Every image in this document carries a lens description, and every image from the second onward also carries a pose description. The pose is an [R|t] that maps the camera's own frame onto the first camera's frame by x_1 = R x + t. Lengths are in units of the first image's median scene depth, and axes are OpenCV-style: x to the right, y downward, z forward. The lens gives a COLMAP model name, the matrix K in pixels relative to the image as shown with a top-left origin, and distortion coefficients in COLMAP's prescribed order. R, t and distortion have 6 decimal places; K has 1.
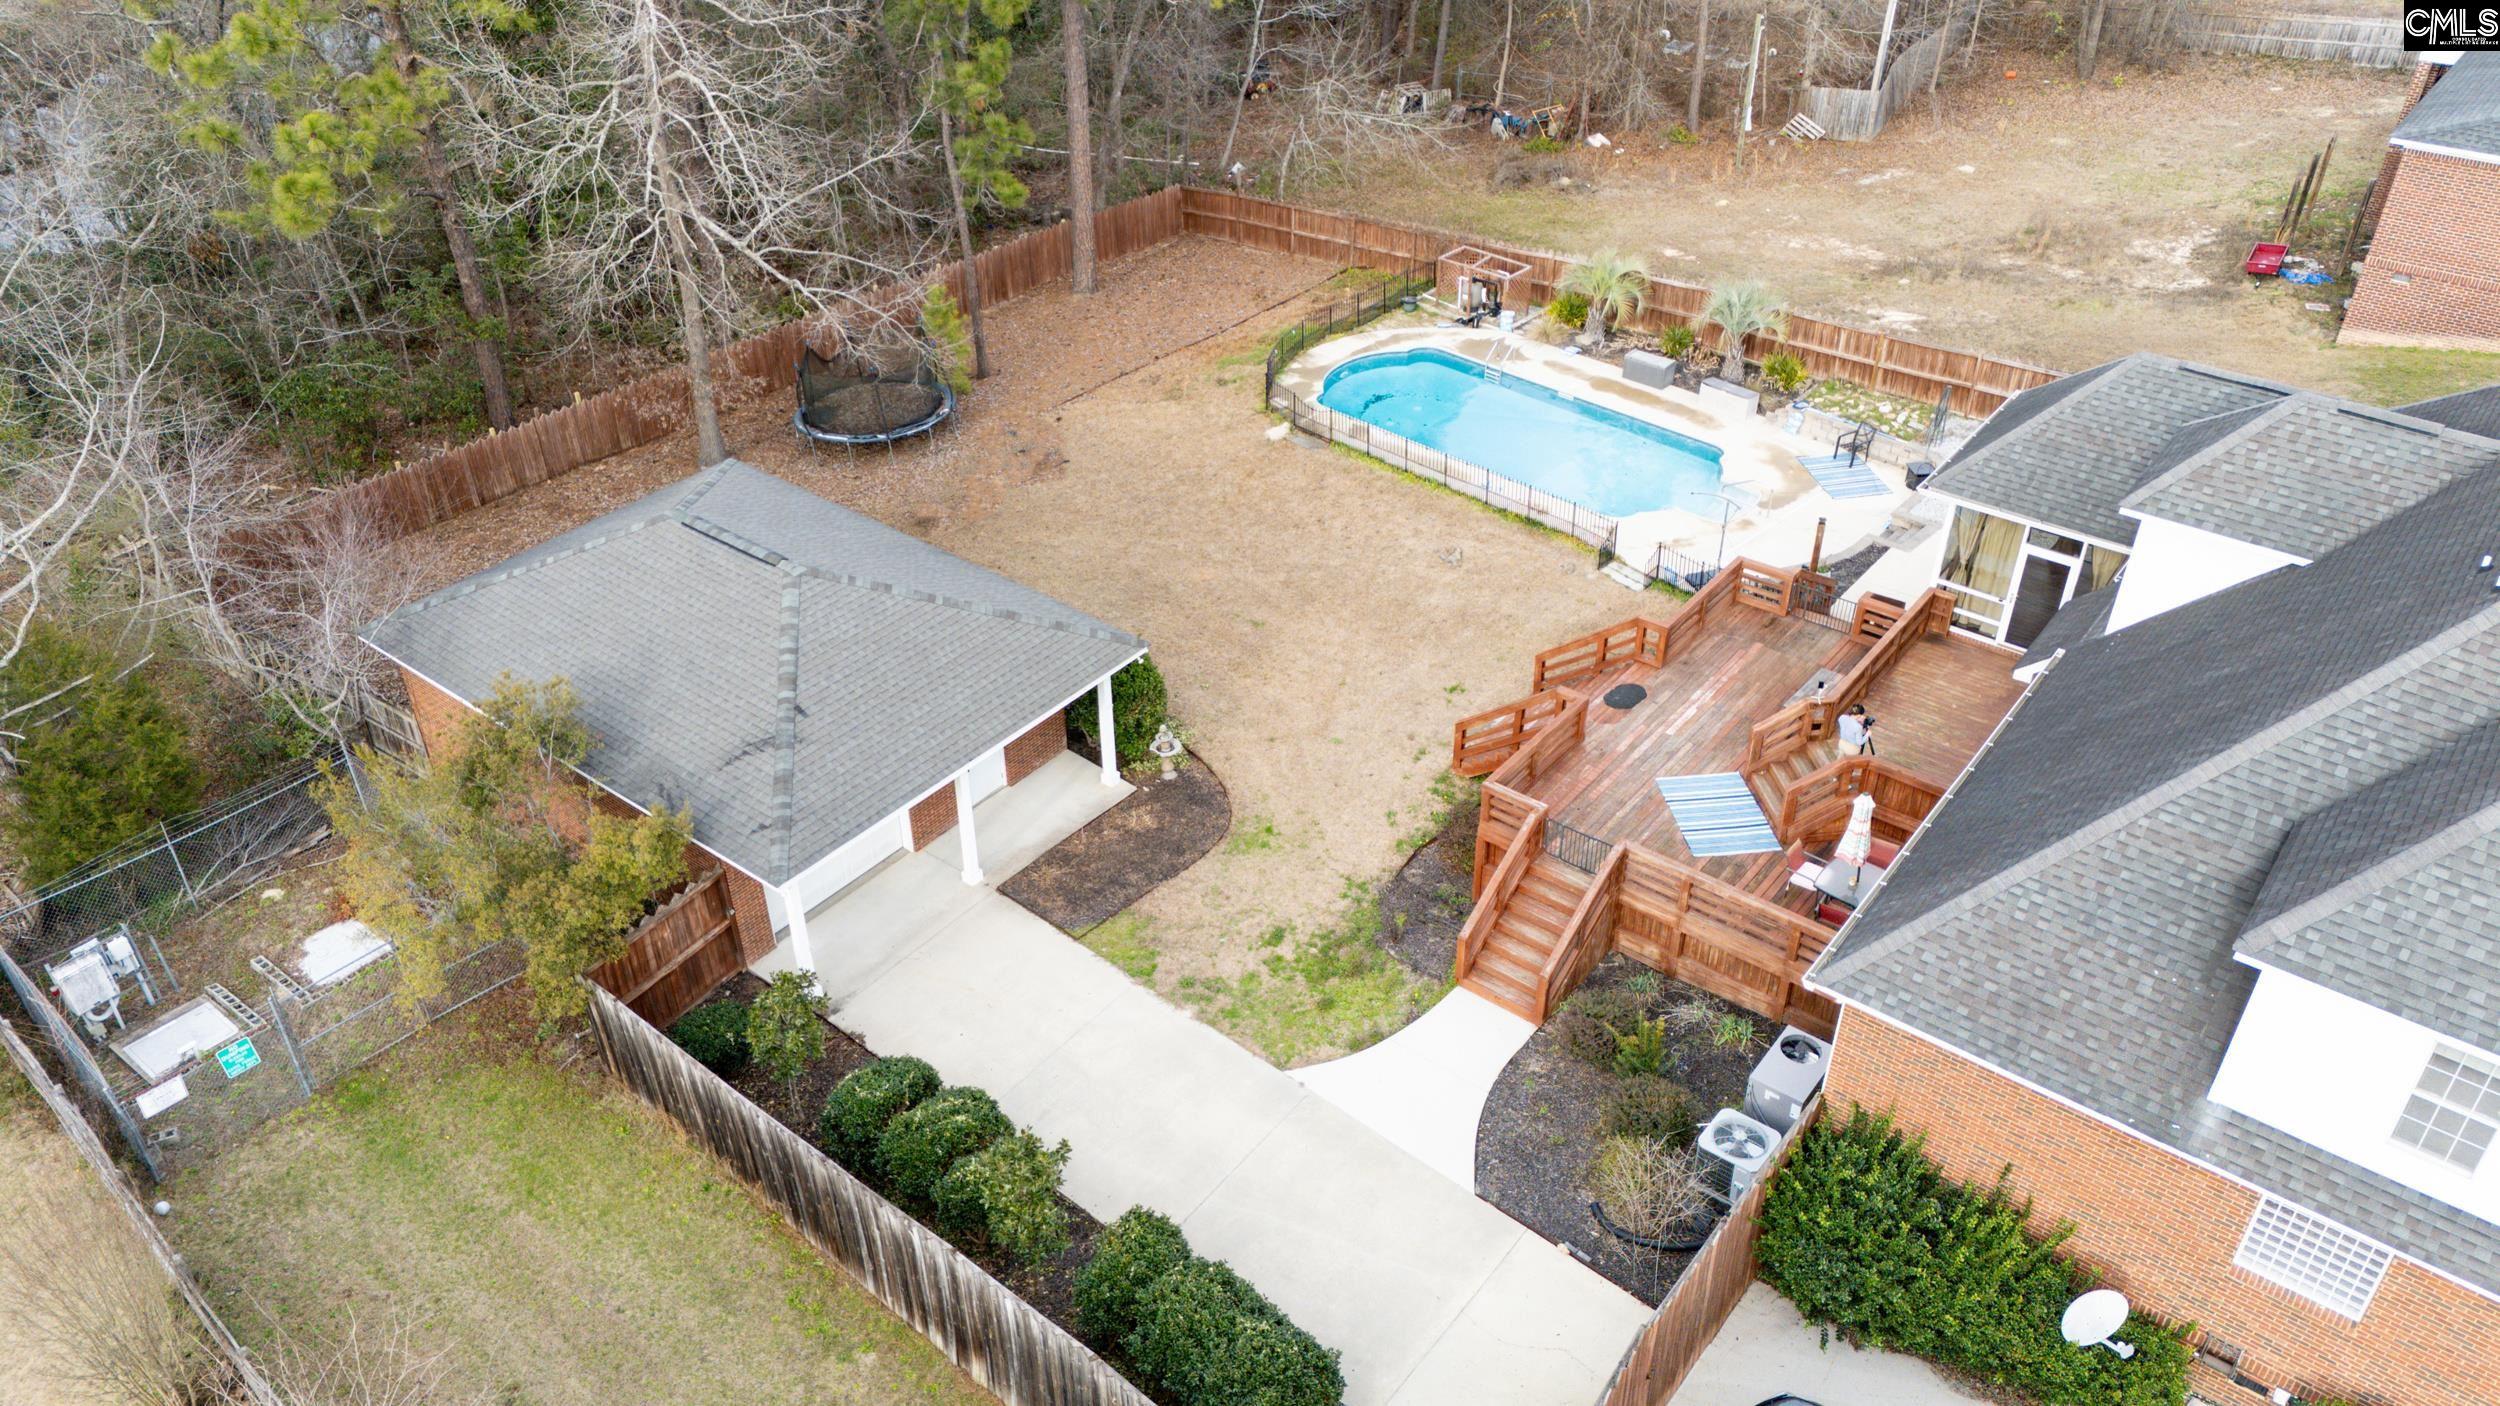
lens RADIAL K [[1826.6, 0, 1250.0], [0, 1826.6, 703.0], [0, 0, 1]] dist [0.075186, -0.072259]
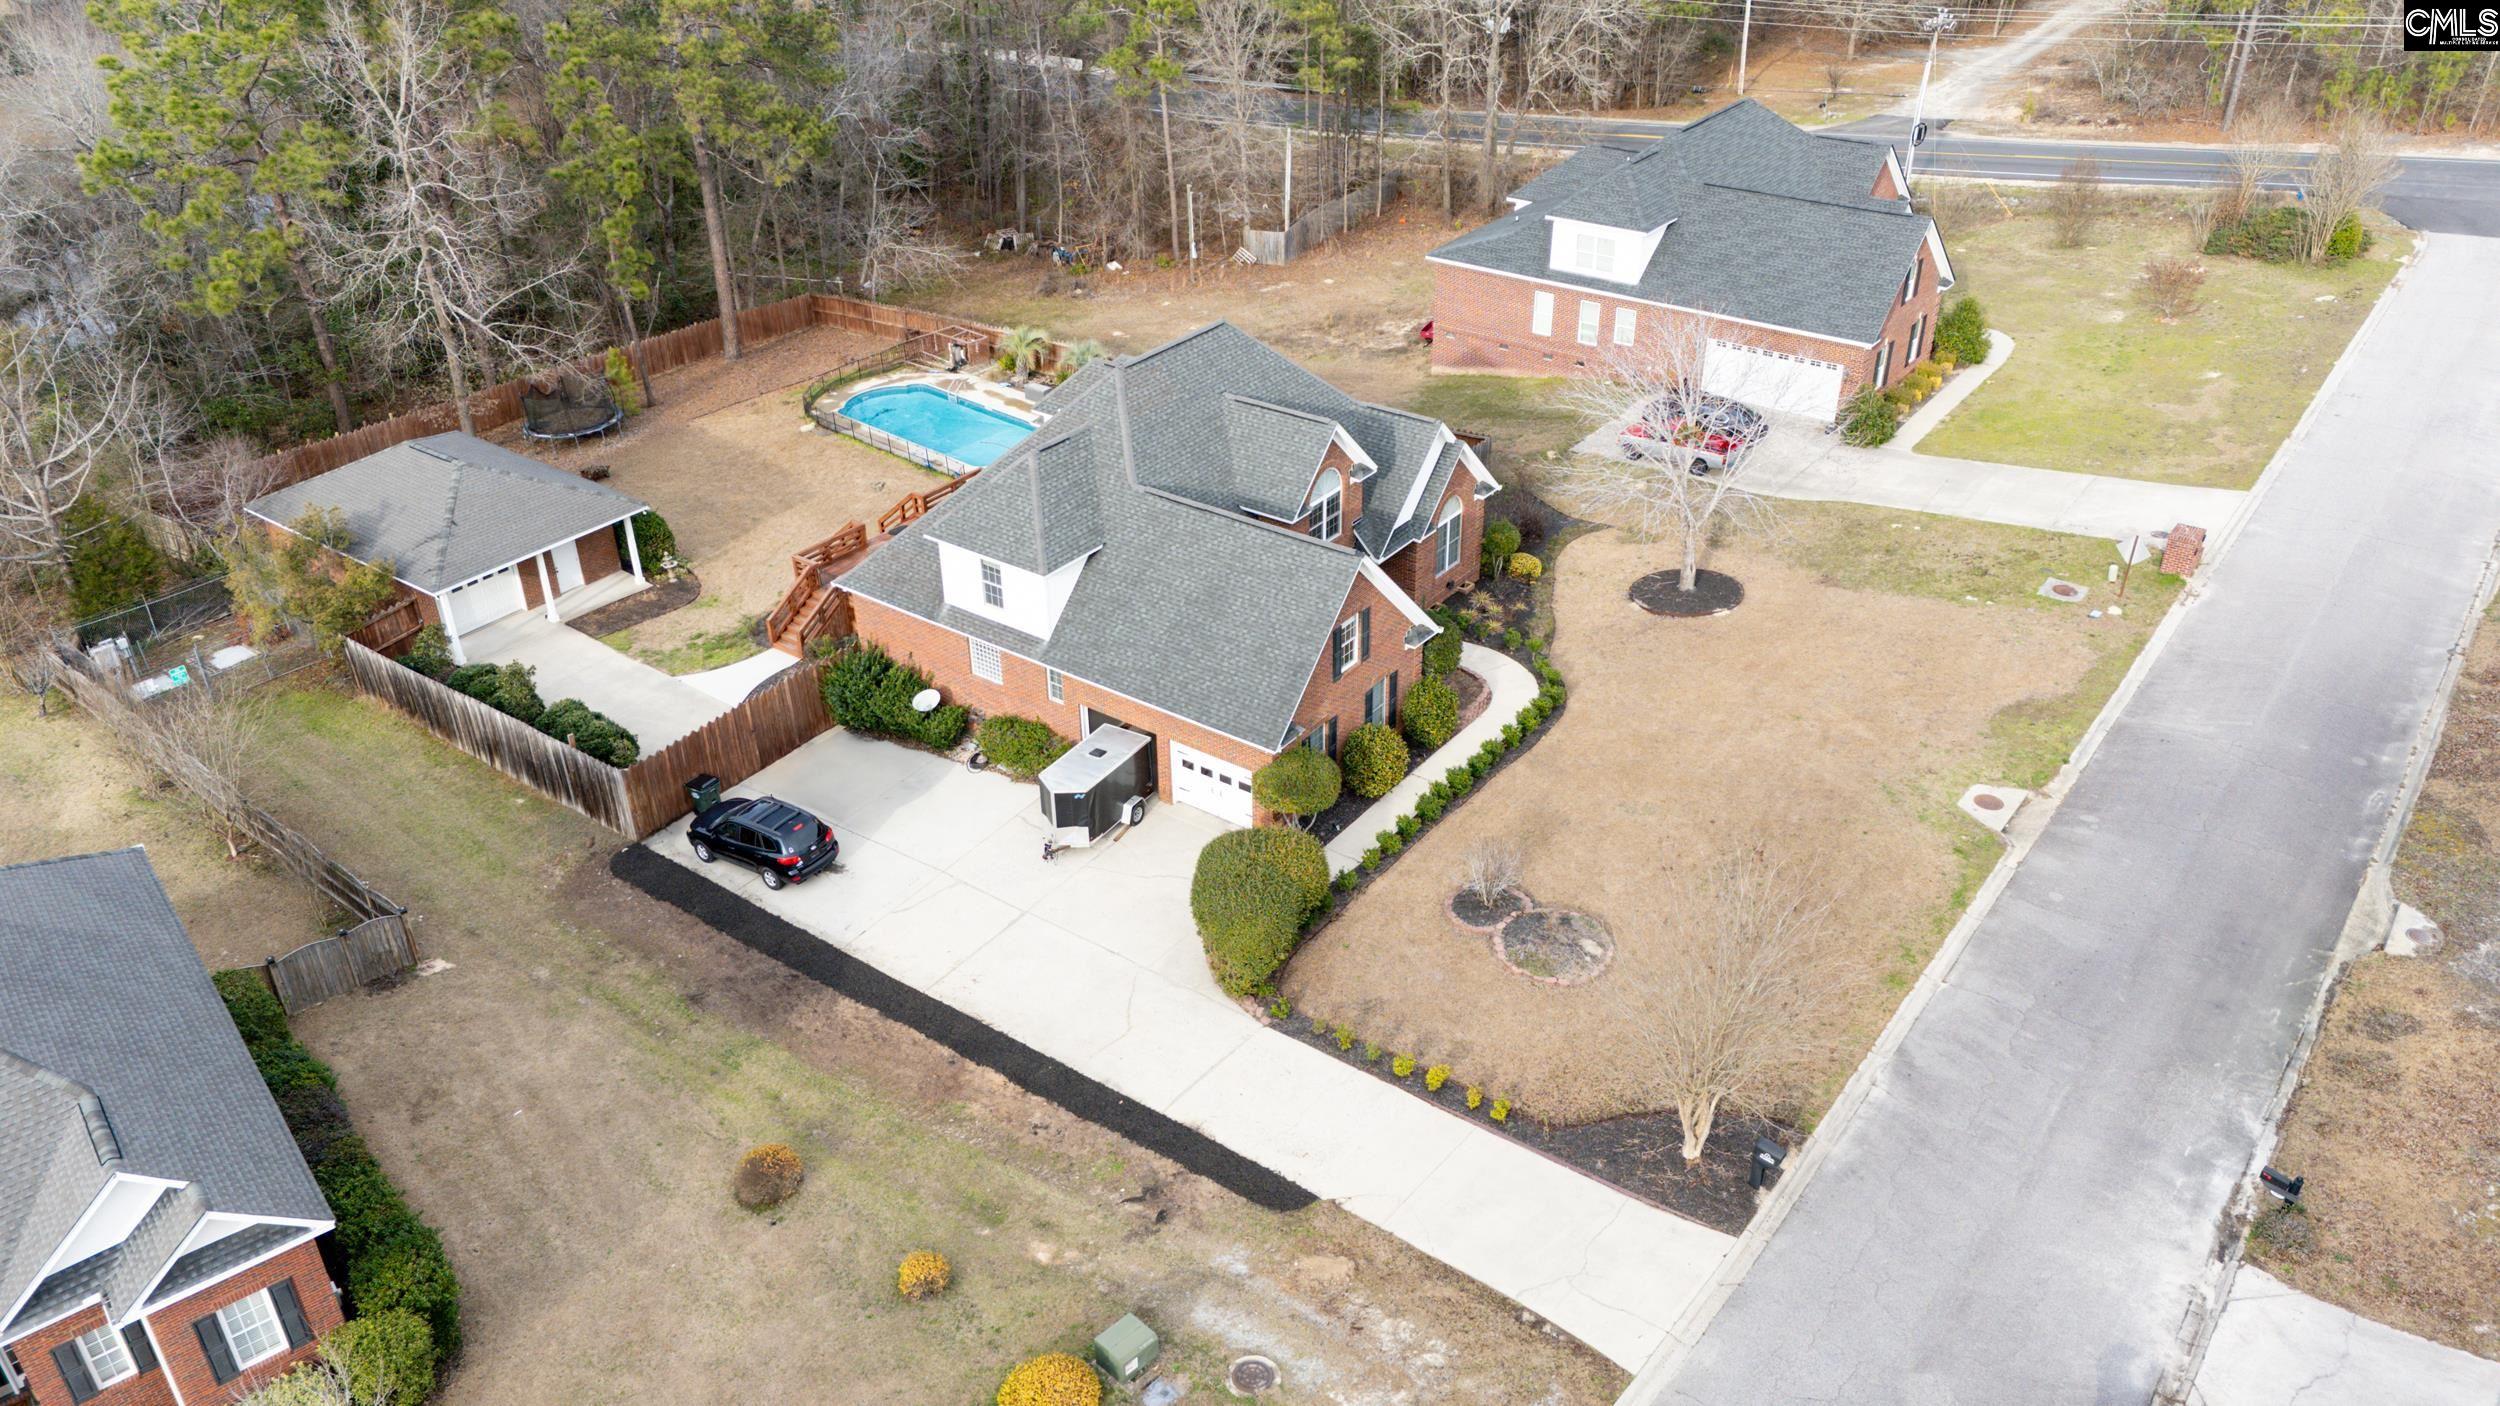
lens RADIAL K [[1841.7, 0, 1254.3], [0, 1841.7, 689.2], [0, 0, 1]] dist [0.079654, -0.076488]
pose [[0.999560, -0.018689, 0.023049, 0.423945], [0.020482, 0.996570, -0.080177, 0.263599], [-0.021471, 0.080614, 0.996514, -0.775677]]
